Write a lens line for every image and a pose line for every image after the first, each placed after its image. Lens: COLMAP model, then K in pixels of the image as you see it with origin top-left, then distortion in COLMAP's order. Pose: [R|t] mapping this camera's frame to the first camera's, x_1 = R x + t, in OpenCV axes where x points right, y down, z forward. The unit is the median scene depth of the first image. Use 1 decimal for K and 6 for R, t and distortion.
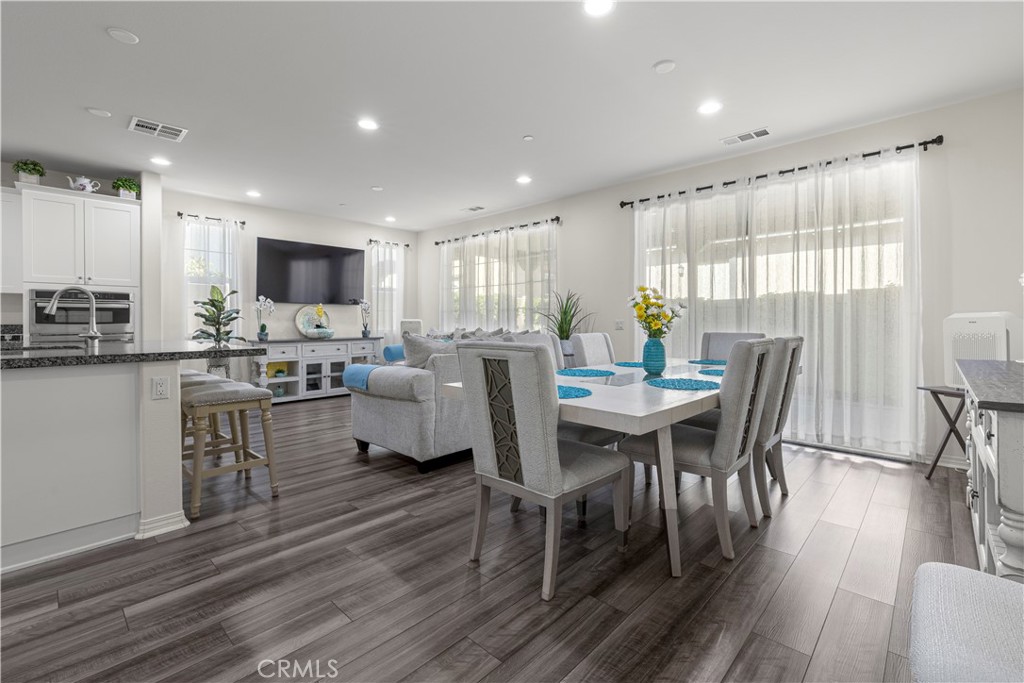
lens RADIAL K [[440.2, 0, 525.1], [0, 440.2, 328.4], [0, 0, 1]] dist [0.002433, 0.000136]
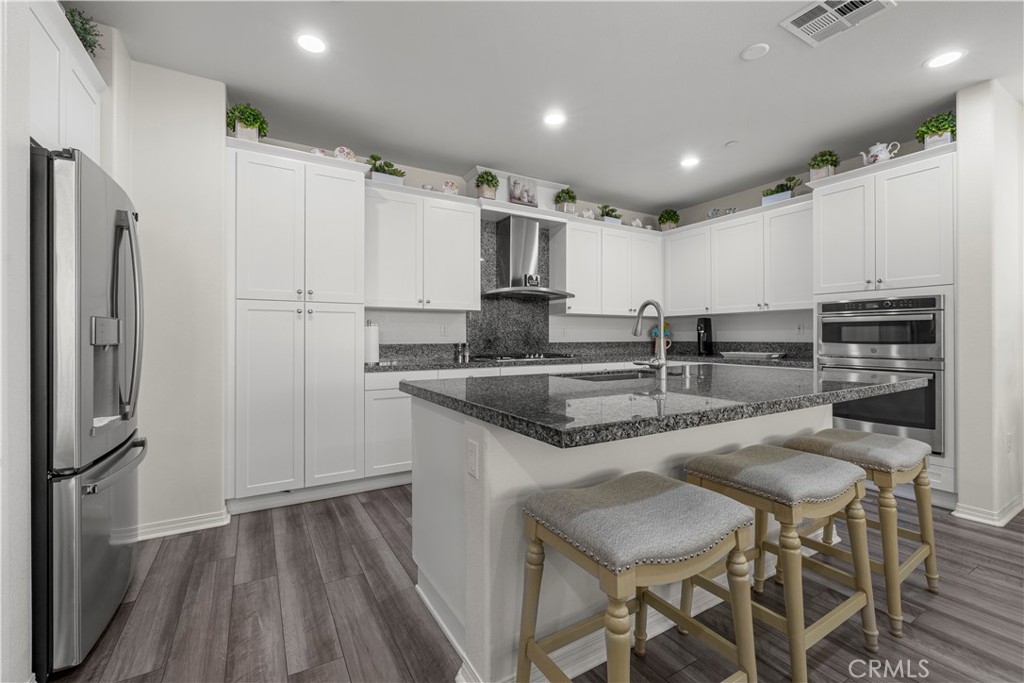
lens RADIAL K [[440.2, 0, 517.3], [0, 440.2, 336.7], [0, 0, 1]] dist [0.002433, 0.000136]
pose [[-0.275268, 0.004564, -0.961357, -0.142784], [-0.013729, 0.999868, 0.008678, -0.021916], [0.961270, 0.015587, -0.275169, 0.697640]]
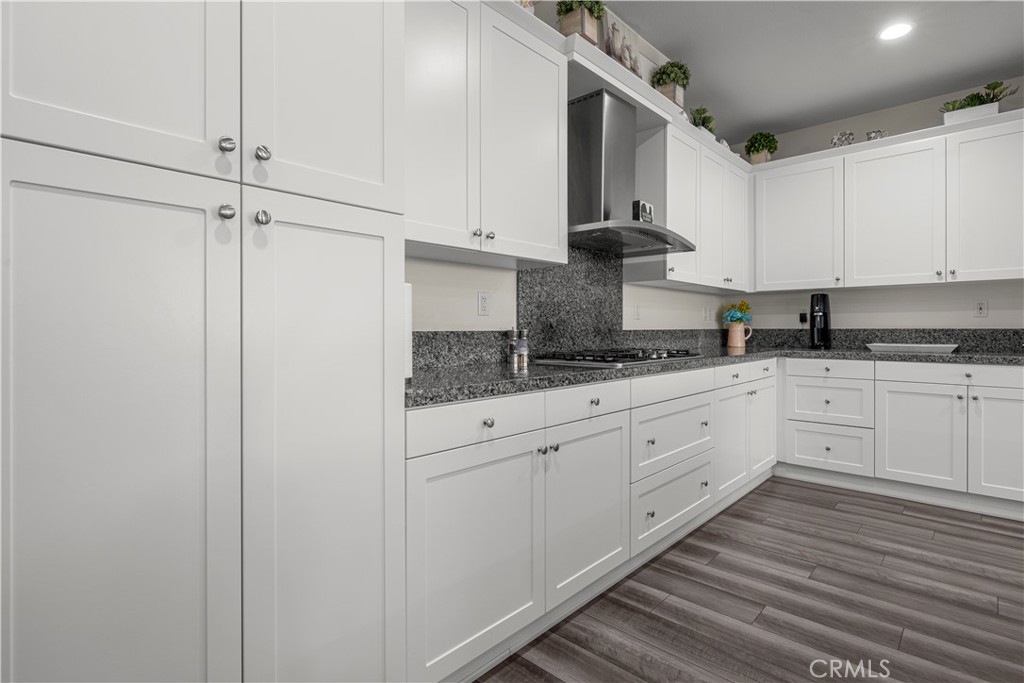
lens RADIAL K [[507.2, 0, 515.6], [0, 507.2, 328.6], [0, 0, 1]] dist [-0.005462, 0.000093]
pose [[-0.001797, 0.005787, -0.999982, -0.517499], [-0.016193, 0.999852, 0.005816, -0.000497], [0.999867, 0.016203, -0.001703, 0.273491]]
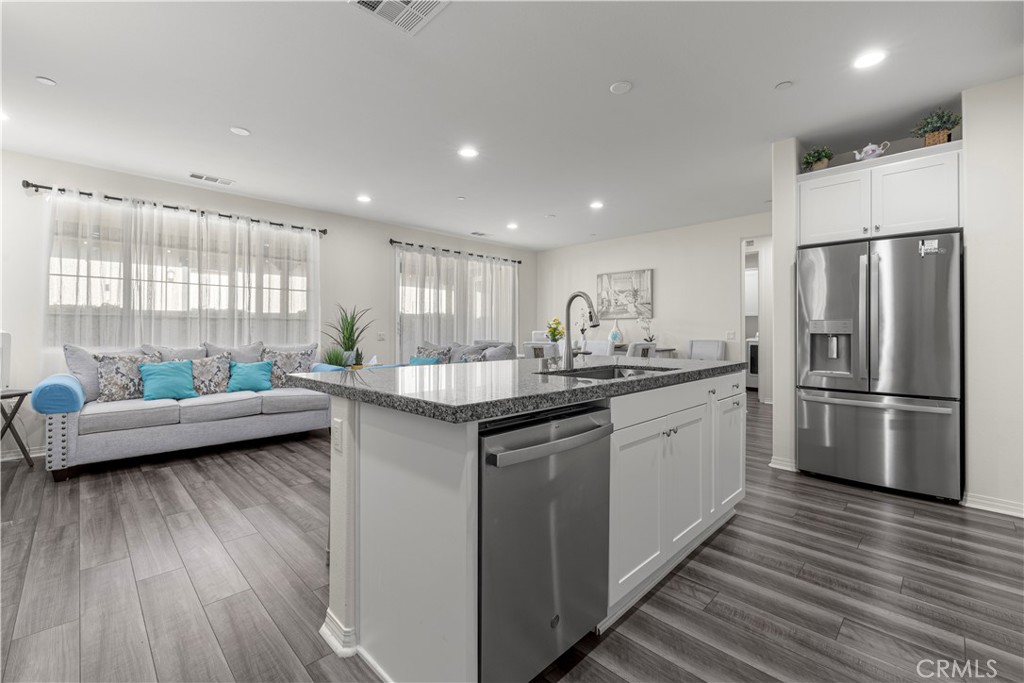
lens RADIAL K [[440.2, 0, 512.4], [0, 440.2, 324.8], [0, 0, 1]] dist [0.002433, 0.000136]
pose [[0.042279, 0.019297, 0.998919, -1.301127], [0.017991, 0.999637, -0.020072, -0.015202], [-0.998944, 0.018821, 0.041916, 0.777997]]
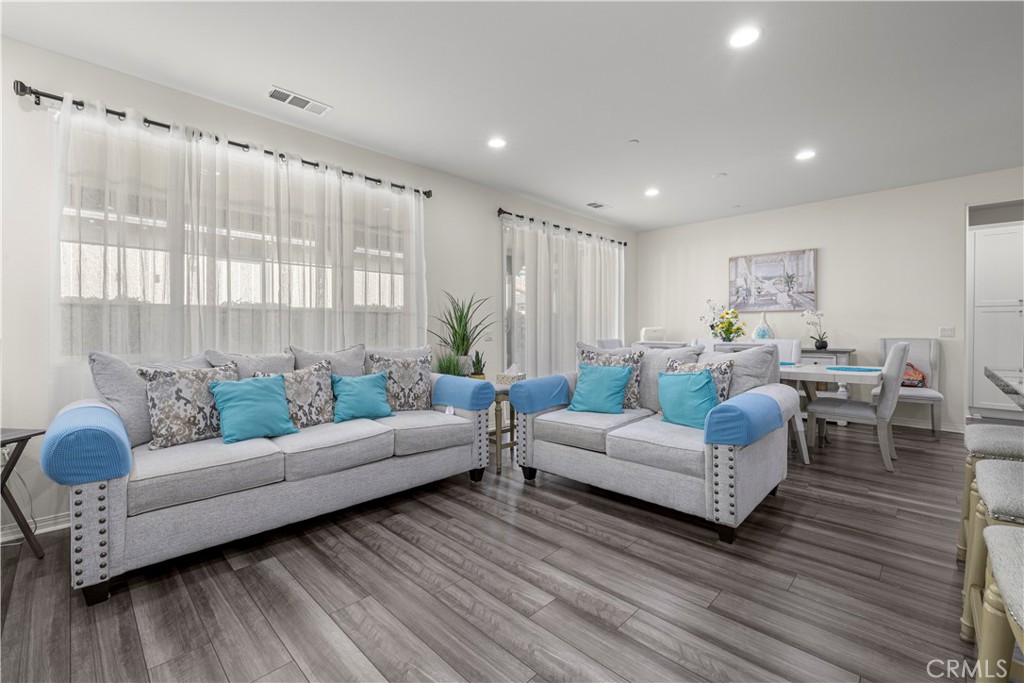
lens RADIAL K [[440.2, 0, 513.6], [0, 440.2, 328.8], [0, 0, 1]] dist [0.002433, 0.000136]
pose [[0.032419, 0.004241, 0.999465, -0.948405], [0.023469, 0.999712, -0.005003, -0.024599], [-0.999199, 0.023618, 0.032310, 1.212749]]
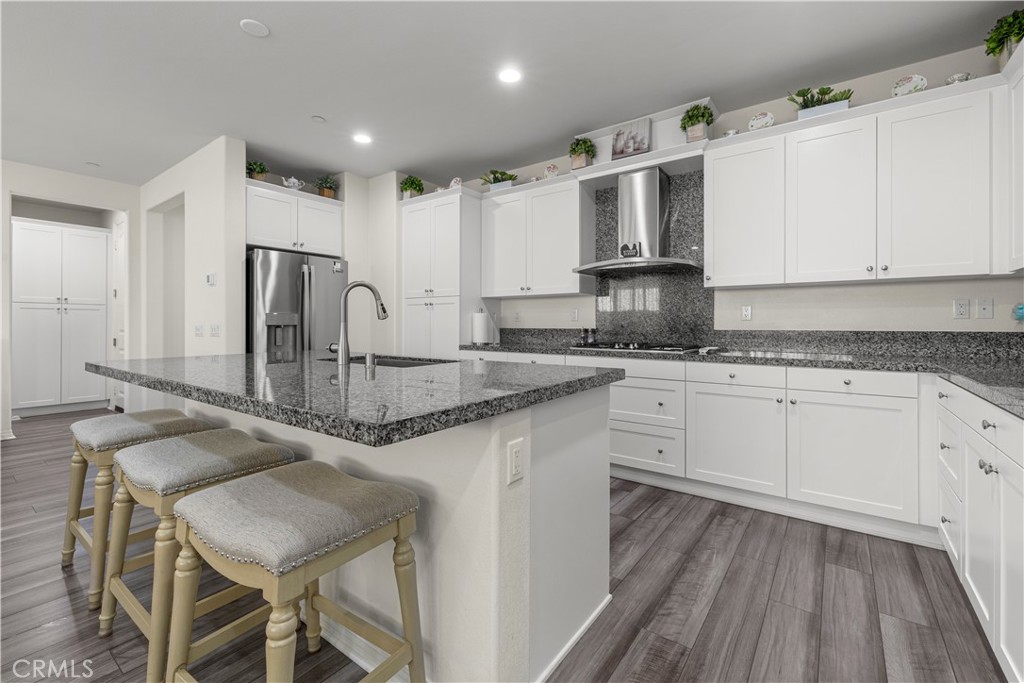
lens RADIAL K [[440.2, 0, 513.2], [0, 440.2, 323.5], [0, 0, 1]] dist [0.002433, 0.000136]
pose [[-0.994493, 0.003329, -0.104746, -0.868471], [0.001598, 0.999861, 0.016601, -0.023426], [0.104787, 0.016342, -0.994360, 1.251085]]
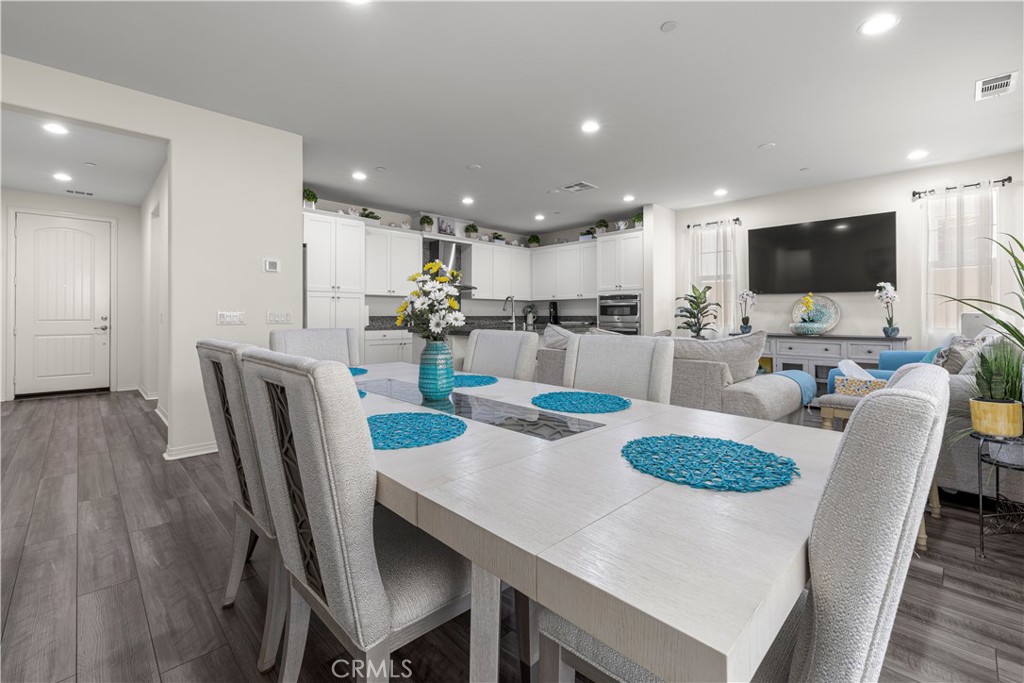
lens RADIAL K [[440.2, 0, 518.6], [0, 440.2, 317.1], [0, 0, 1]] dist [0.002433, 0.000136]
pose [[-0.044044, 0.006946, -0.999005, 0.631606], [-0.017274, 0.999821, 0.007714, -0.011530], [0.998880, 0.017596, -0.043916, 0.793556]]
